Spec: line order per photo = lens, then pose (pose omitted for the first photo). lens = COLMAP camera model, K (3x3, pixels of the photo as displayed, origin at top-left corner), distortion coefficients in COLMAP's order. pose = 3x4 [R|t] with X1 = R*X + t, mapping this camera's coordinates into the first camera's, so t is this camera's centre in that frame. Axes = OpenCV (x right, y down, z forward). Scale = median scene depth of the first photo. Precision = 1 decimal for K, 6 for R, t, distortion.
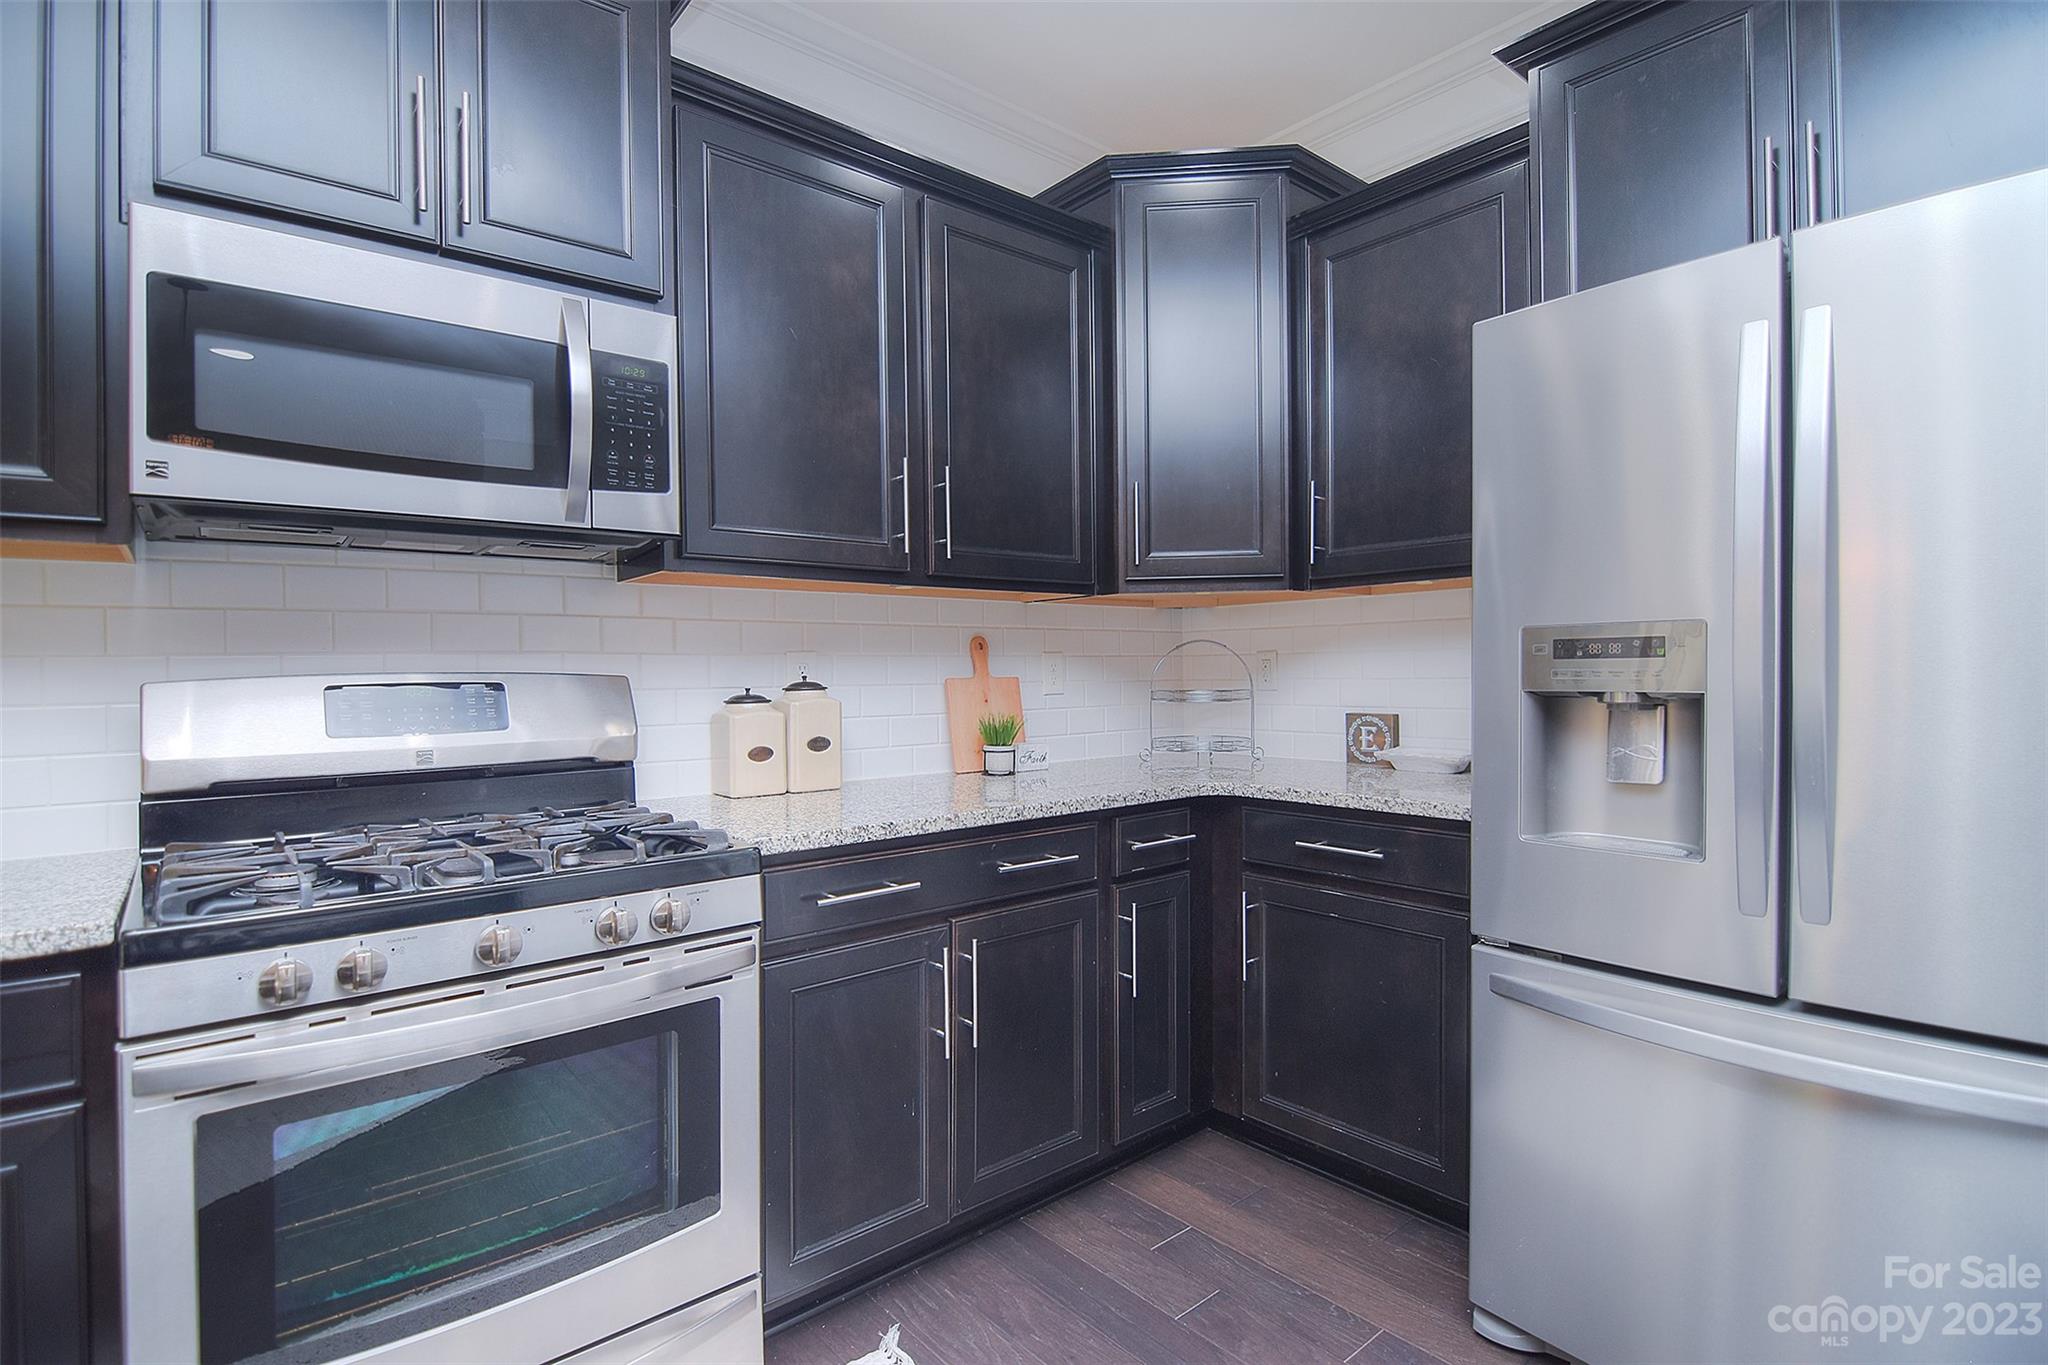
lens RADIAL K [[988.2, 0, 1013.4], [0, 988.2, 685.7], [0, 0, 1]] dist [-0.012228, -0.007494]
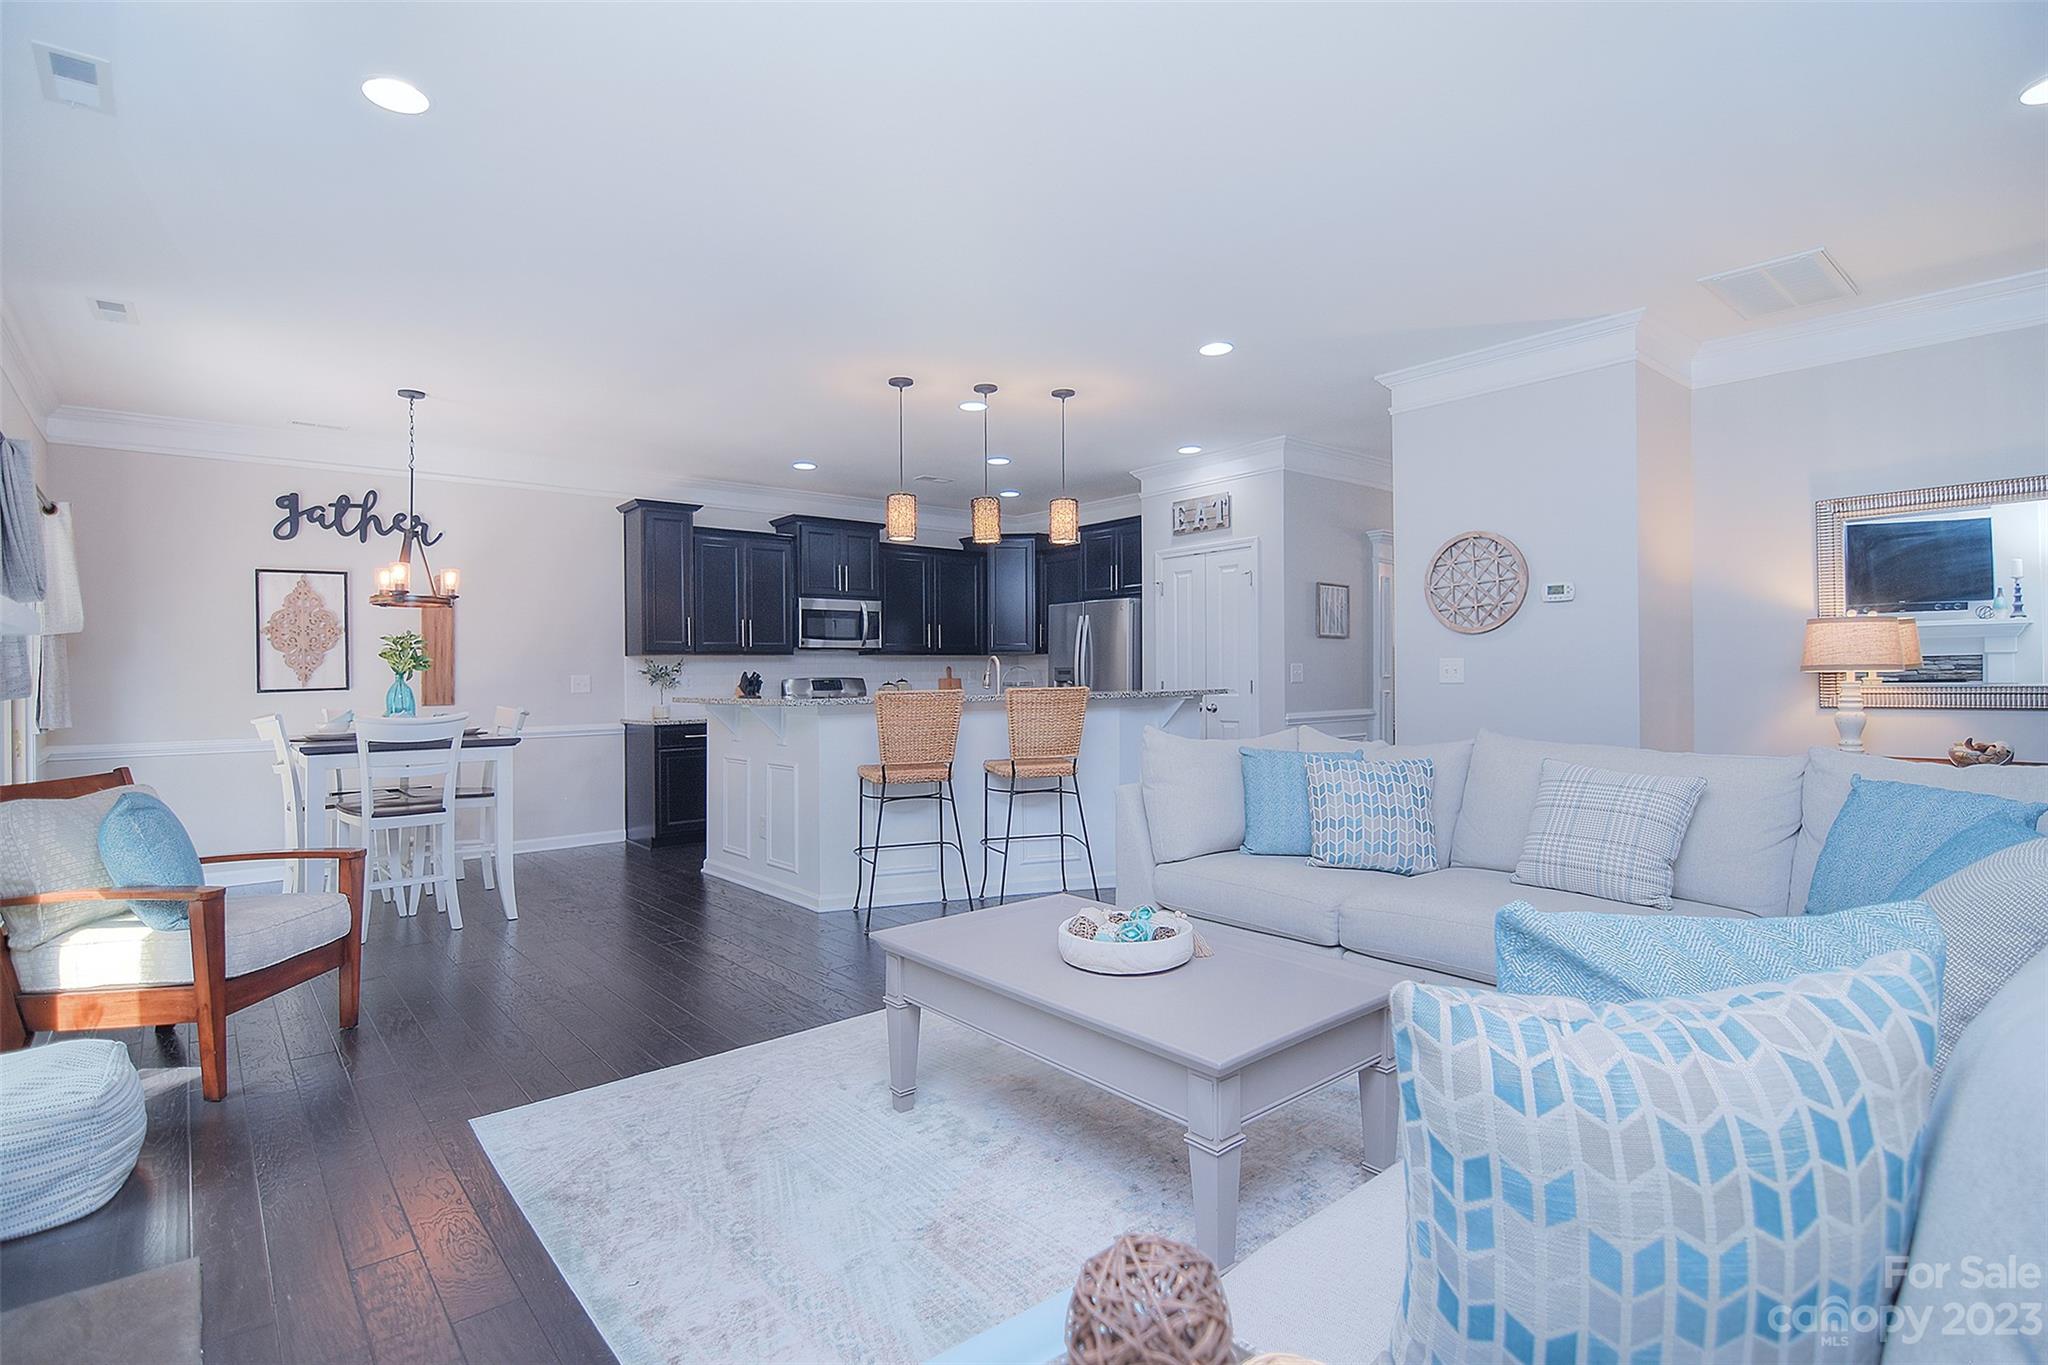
lens RADIAL K [[988.2, 0, 1035.8], [0, 988.2, 673.3], [0, 0, 1]] dist [-0.012228, -0.007494]
pose [[0.999725, -0.001887, 0.023364, 0.227544], [0.002192, 0.999913, -0.013031, 0.024835], [-0.023337, 0.013079, 0.999642, -3.005470]]
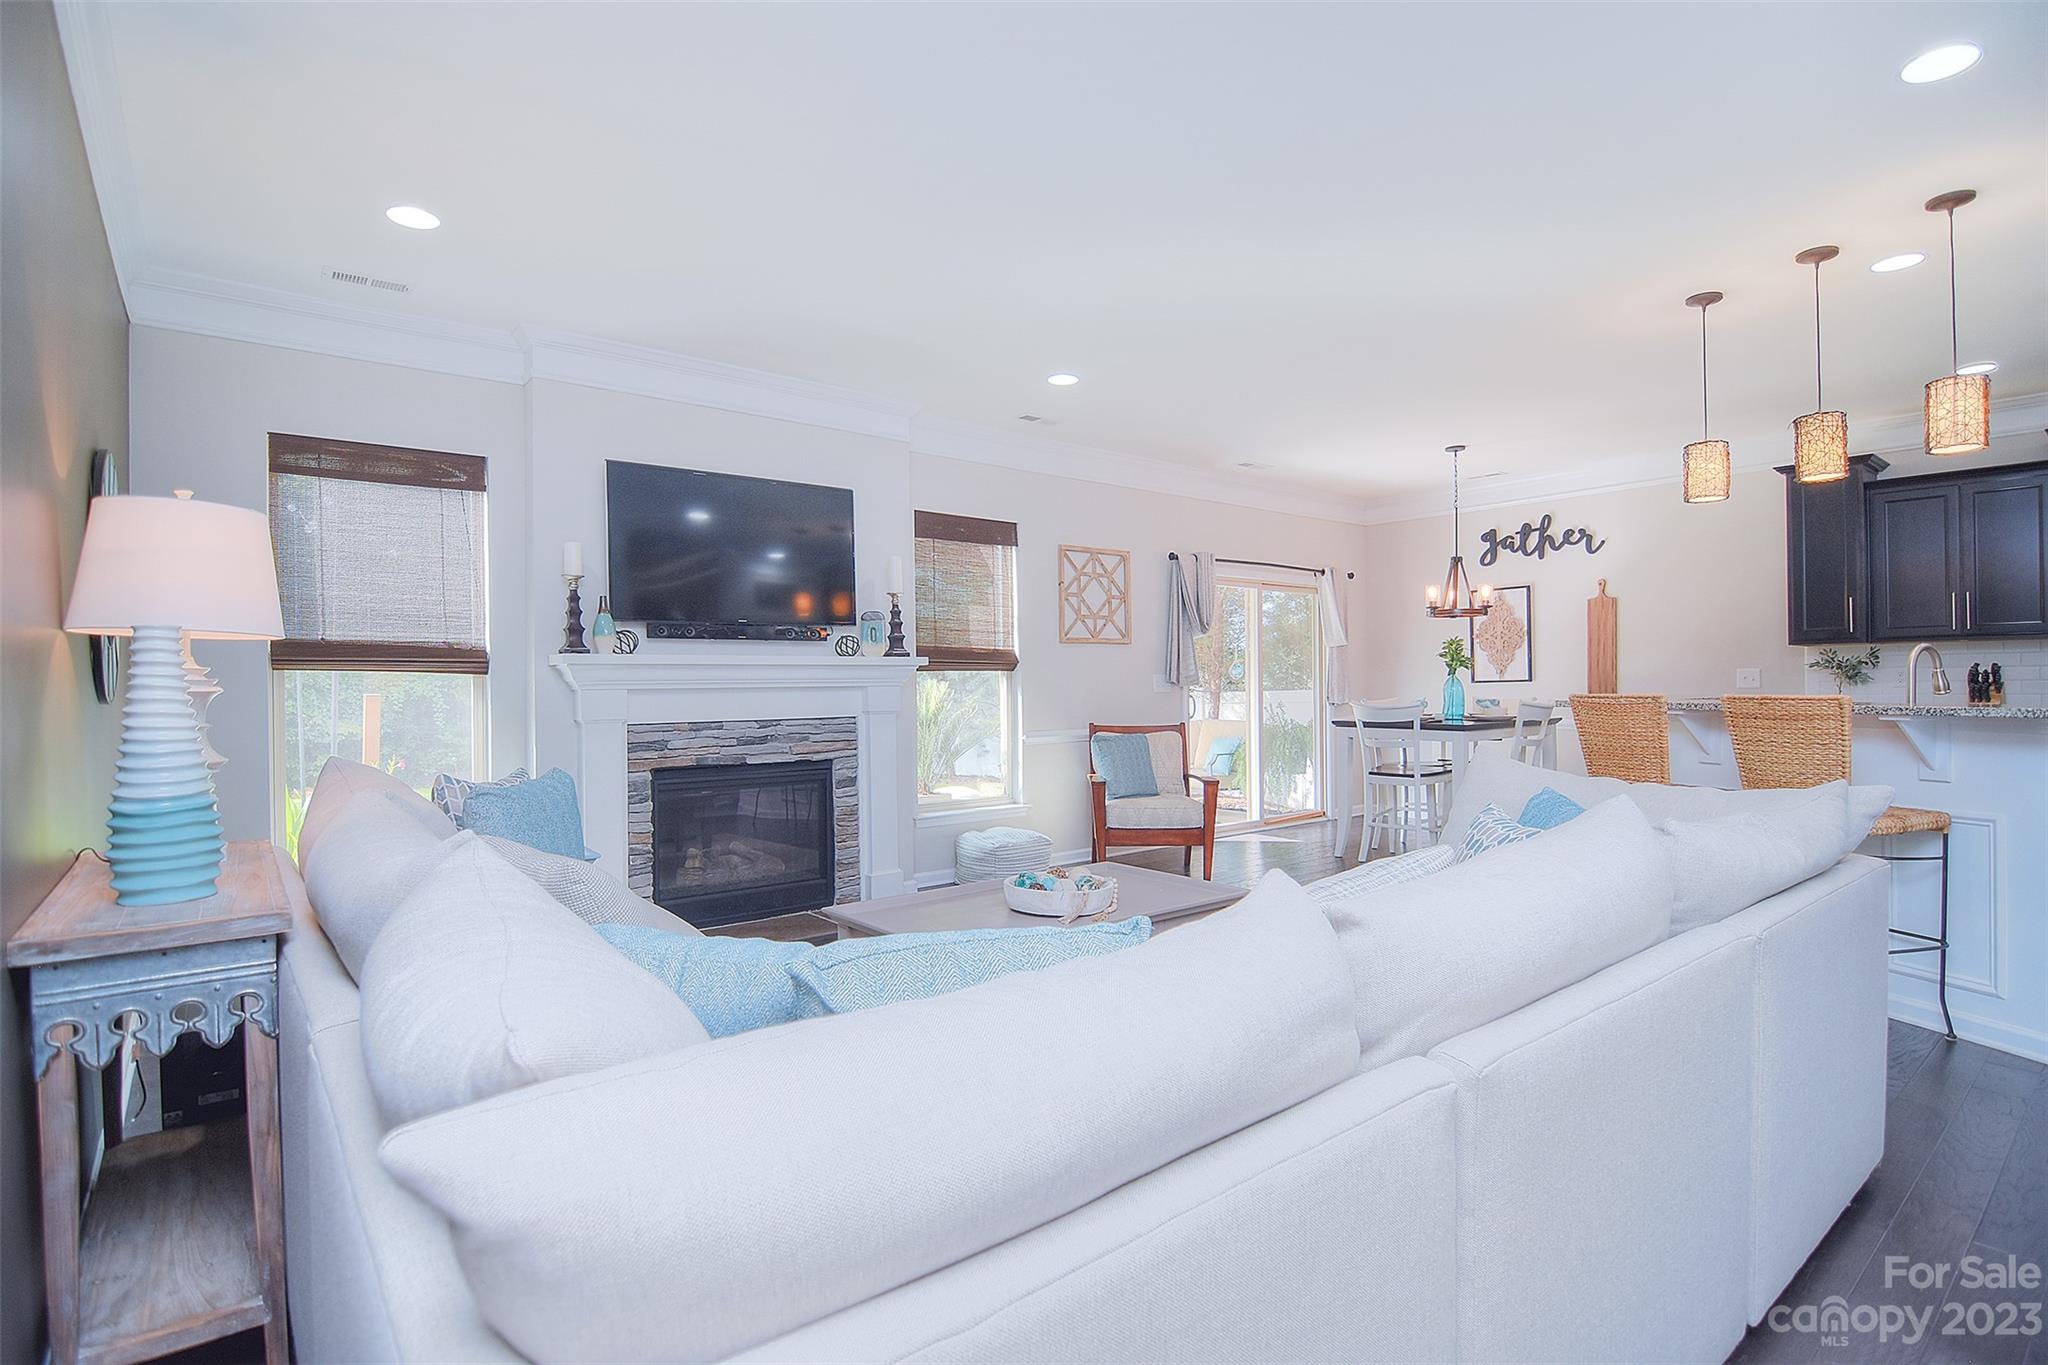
lens RADIAL K [[988.2, 0, 1012.0], [0, 988.2, 679.7], [0, 0, 1]] dist [-0.012228, -0.007494]
pose [[-0.012220, 0.010556, -0.999870, 1.815360], [-0.002491, 0.999941, 0.010587, -0.008034], [0.999922, 0.002620, -0.012193, -1.915557]]
